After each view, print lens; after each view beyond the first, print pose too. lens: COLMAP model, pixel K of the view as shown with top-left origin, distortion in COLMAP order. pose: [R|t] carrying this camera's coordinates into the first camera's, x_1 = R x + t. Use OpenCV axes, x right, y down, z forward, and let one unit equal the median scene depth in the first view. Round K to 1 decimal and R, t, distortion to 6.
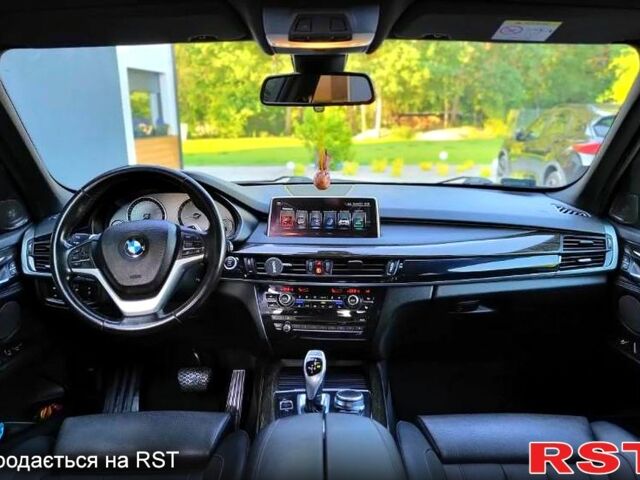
lens RADIAL K [[514.0, 0, 320.0], [0, 514.0, 240.0], [0, 0, 1]] dist [0.022292, 0.002772]
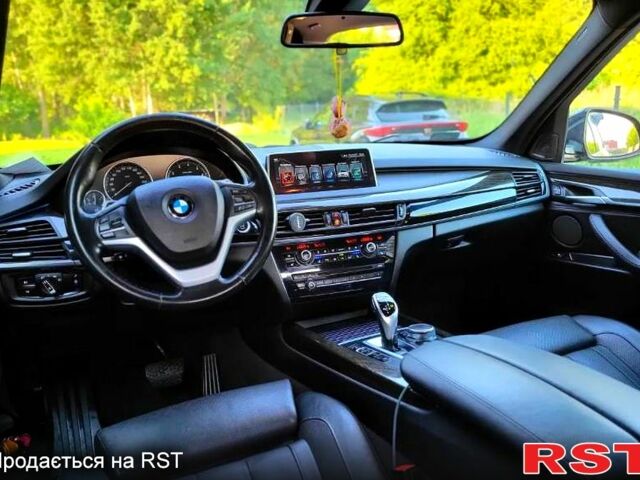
lens RADIAL K [[501.6, 0, 320.0], [0, 501.6, 240.0], [0, 0, 1]] dist [0.032434, 0.000584]
pose [[0.913638, -0.120944, 0.388122, -0.400124], [0.116049, 0.992586, 0.036124, 0.053634], [-0.389613, 0.012037, 0.920900, 0.123429]]
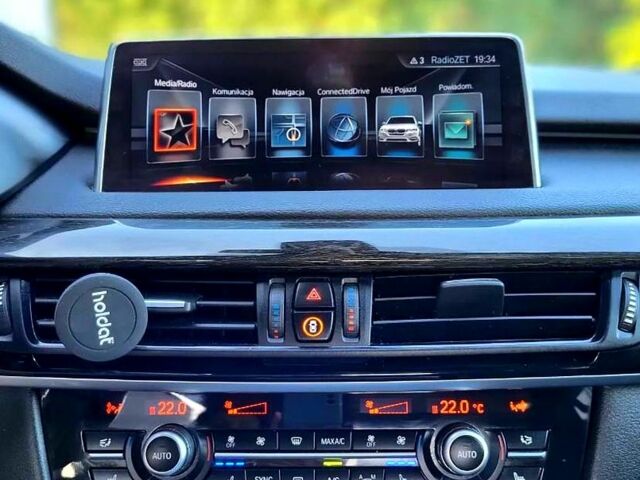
lens RADIAL K [[681.7, 0, 319.6], [0, 681.7, 250.5], [0, 0, 1]] dist [0.001361, -0.000136]
pose [[0.995834, -0.019717, 0.089027, -0.024690], [0.020892, 0.999706, -0.012291, 0.028973], [-0.088758, 0.014100, 0.995953, 0.686169]]
